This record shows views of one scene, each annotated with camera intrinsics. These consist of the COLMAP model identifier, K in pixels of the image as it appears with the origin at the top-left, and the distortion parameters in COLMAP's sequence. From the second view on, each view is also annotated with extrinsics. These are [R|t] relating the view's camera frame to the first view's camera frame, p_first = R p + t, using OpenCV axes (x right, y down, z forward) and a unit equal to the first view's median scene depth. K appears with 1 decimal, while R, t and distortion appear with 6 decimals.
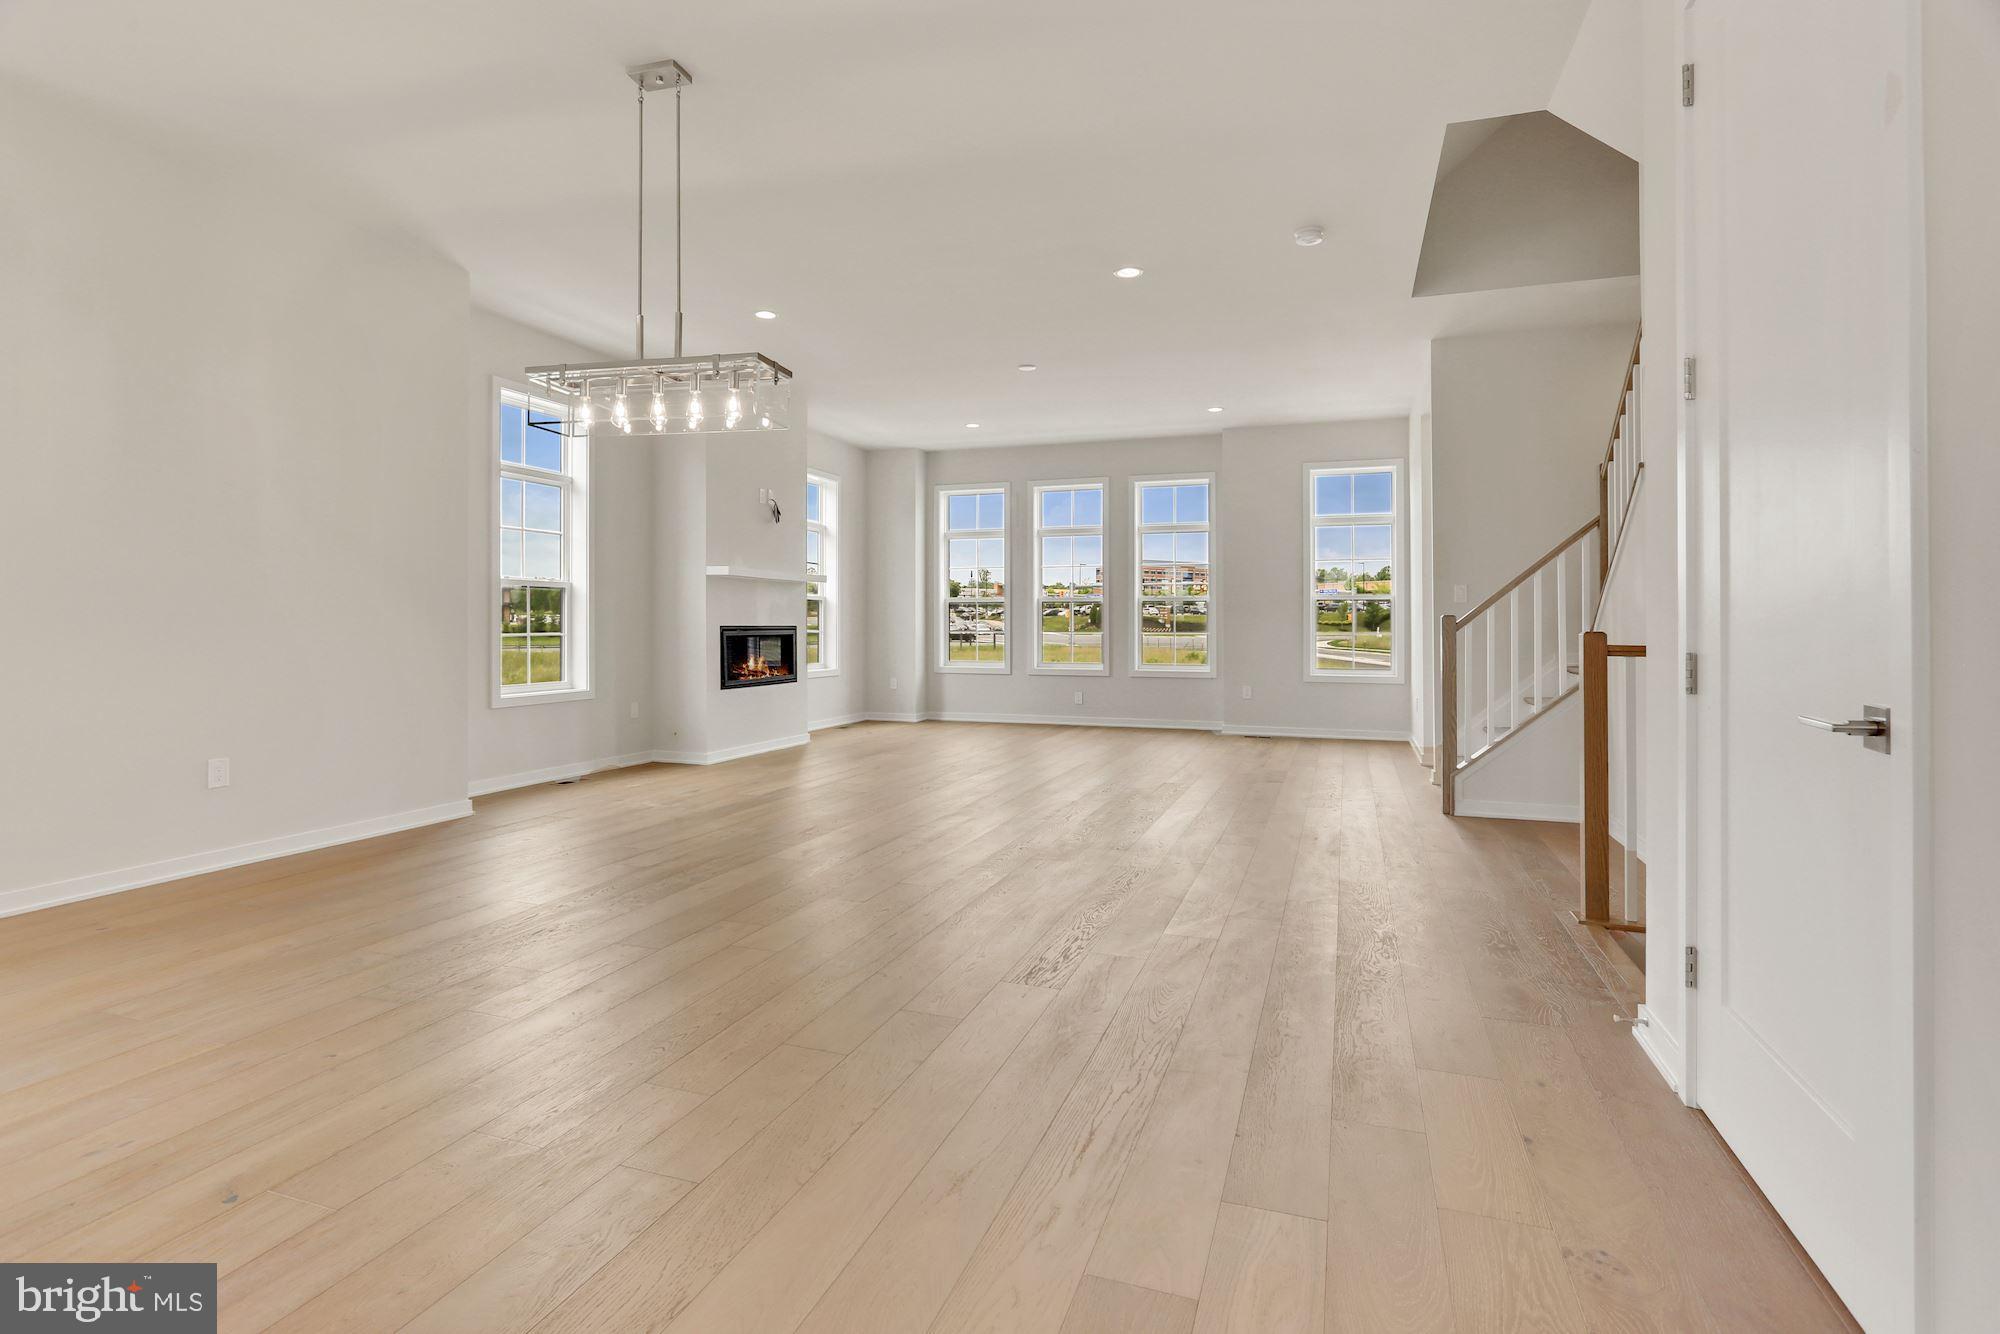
lens RADIAL K [[954.8, 0, 1010.9], [0, 954.8, 614.5], [0, 0, 1]] dist [-0.004452, 0.000834]
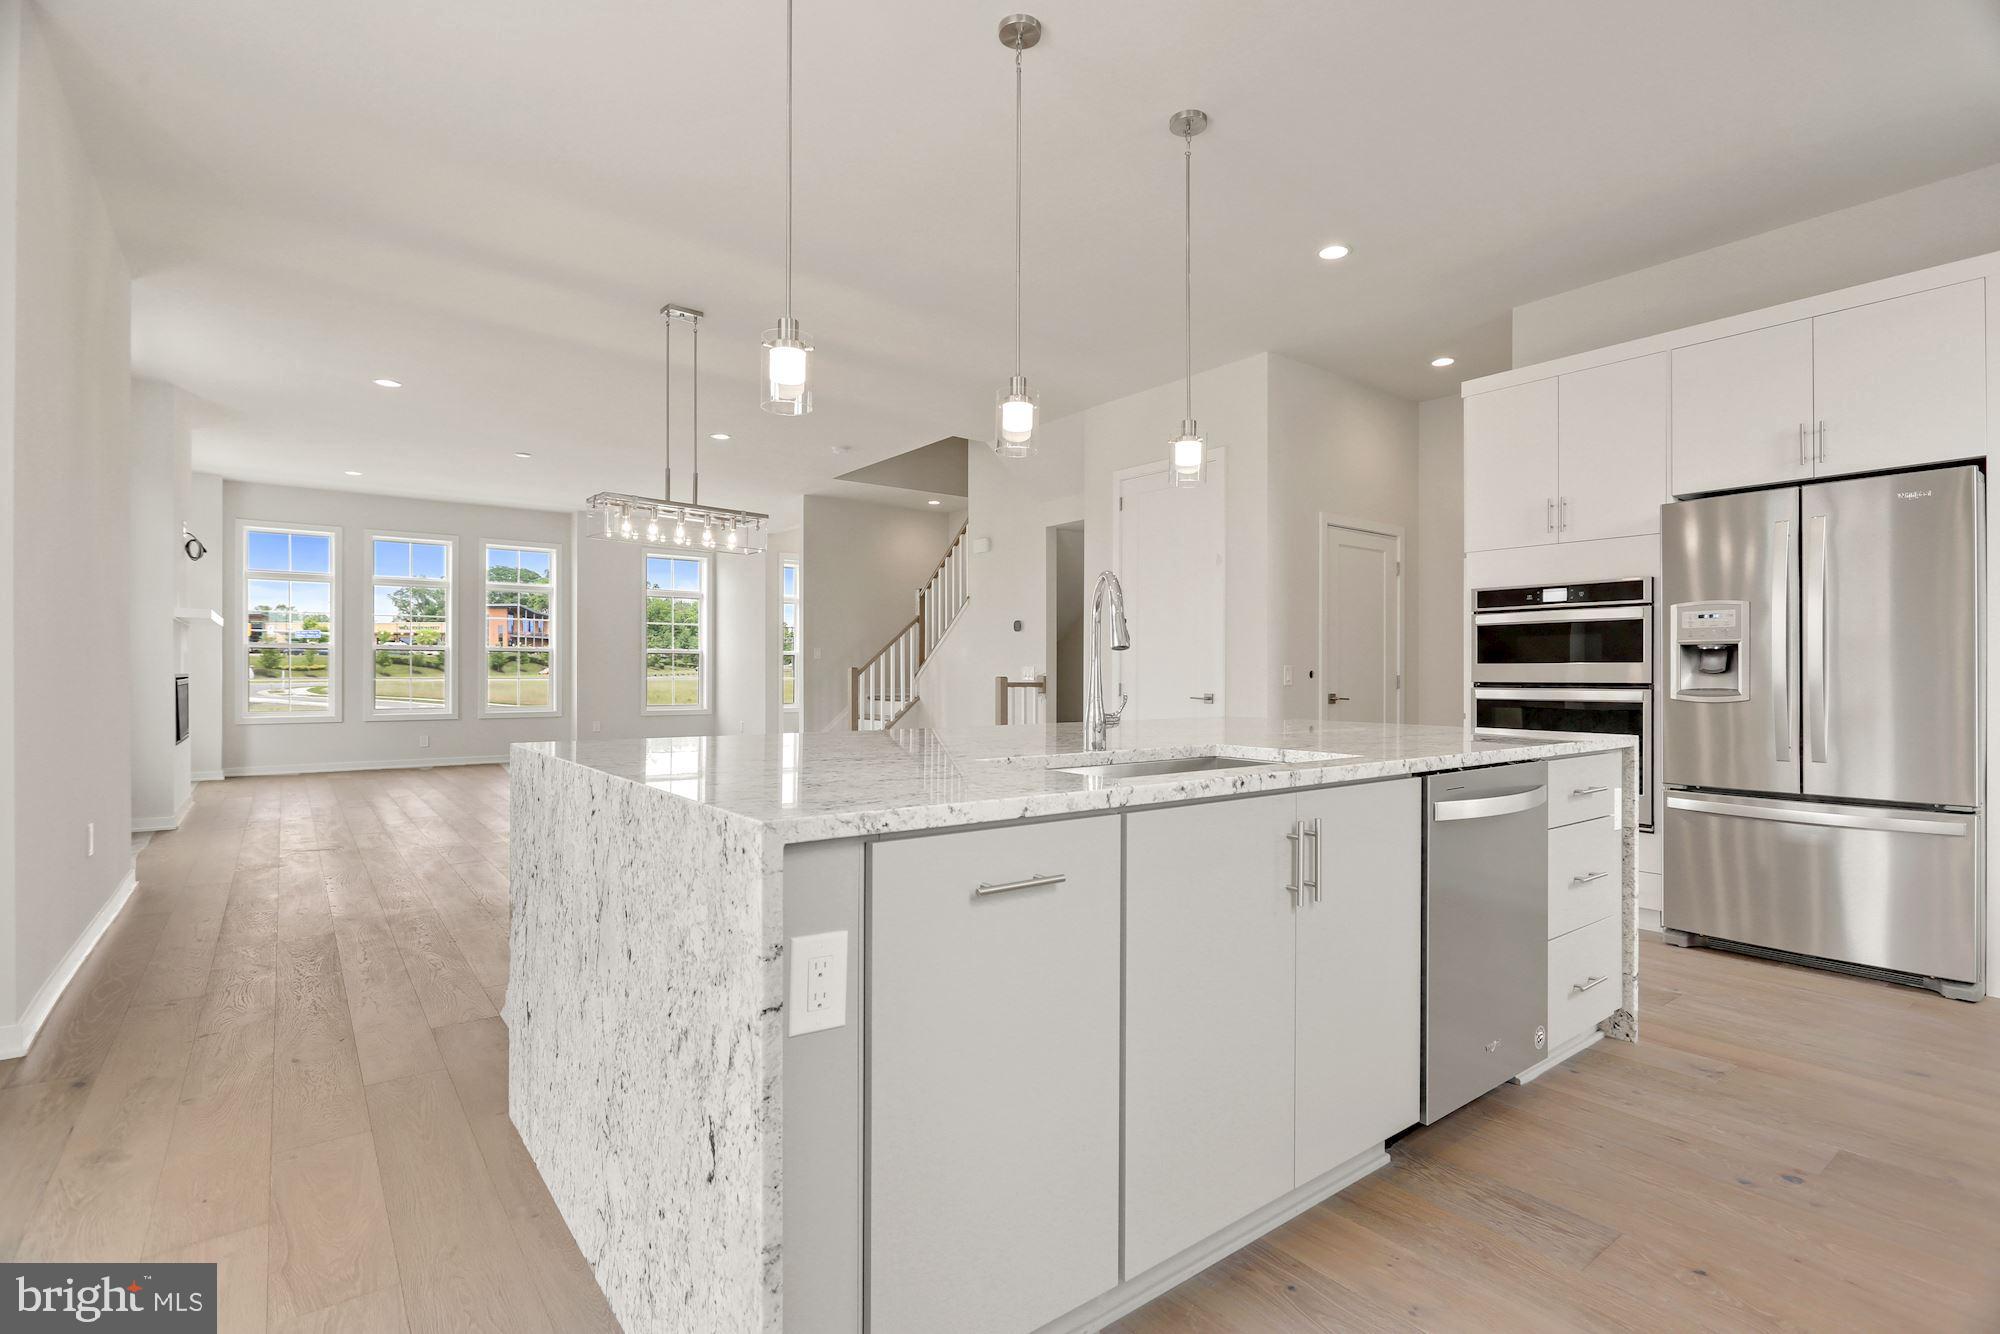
lens RADIAL K [[954.8, 0, 959.8], [0, 954.8, 685.4], [0, 0, 1]] dist [-0.004452, 0.000834]
pose [[0.576054, -0.011776, 0.817327, -0.554473], [-0.010596, 0.999705, 0.021871, -0.004150], [-0.817343, -0.021259, 0.575759, -0.107812]]
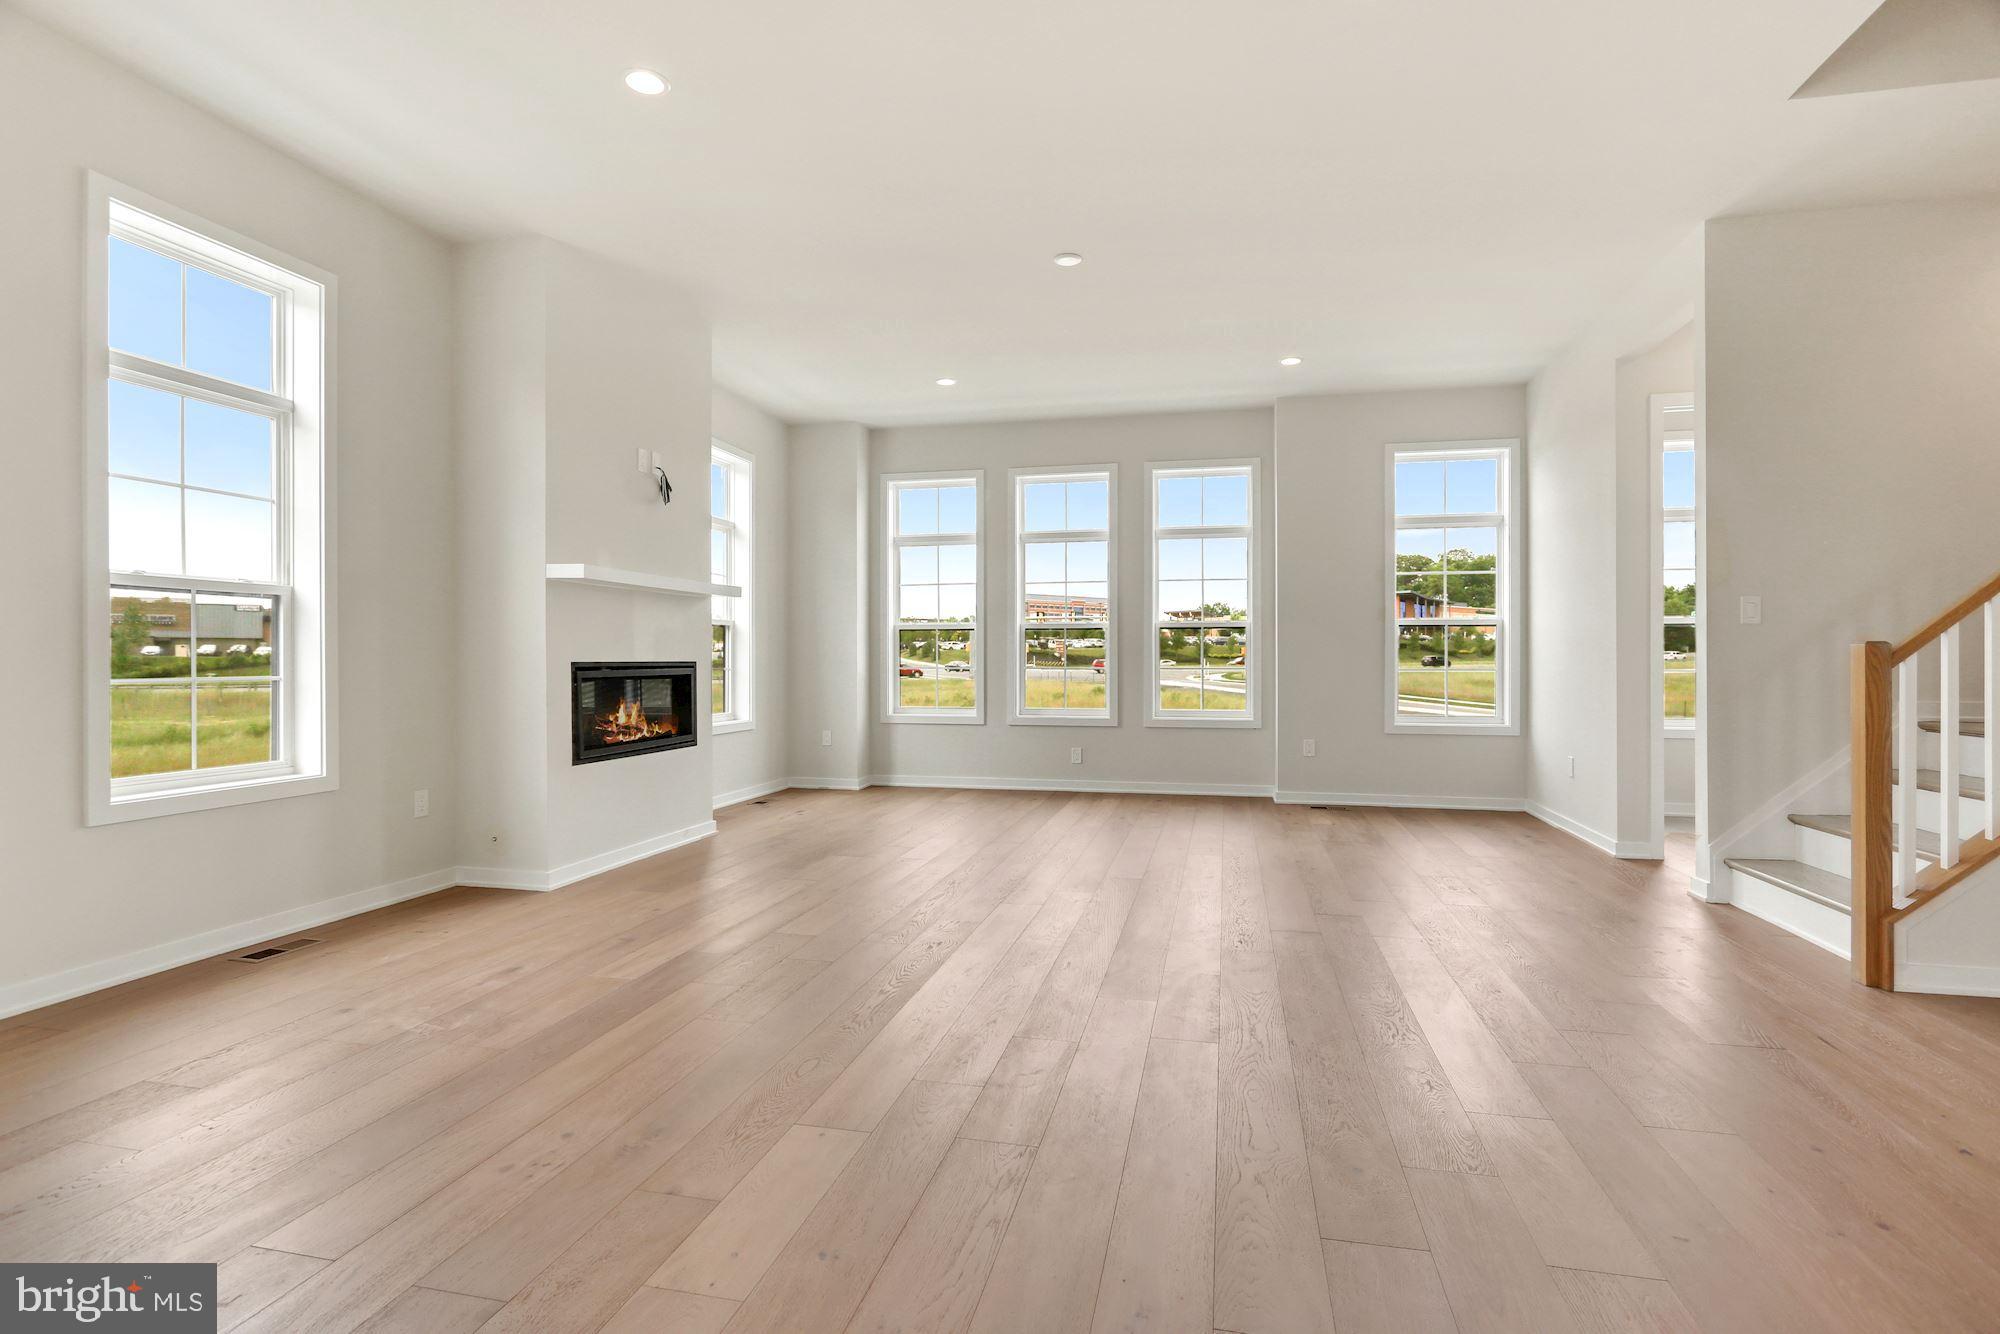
lens RADIAL K [[954.8, 0, 1011.4], [0, 954.8, 650.2], [0, 0, 1]] dist [-0.004452, 0.000834]
pose [[0.994085, -0.001540, 0.108592, -0.077881], [0.001315, 0.999997, 0.002143, 0.002868], [-0.108595, -0.001987, 0.994084, 0.312951]]
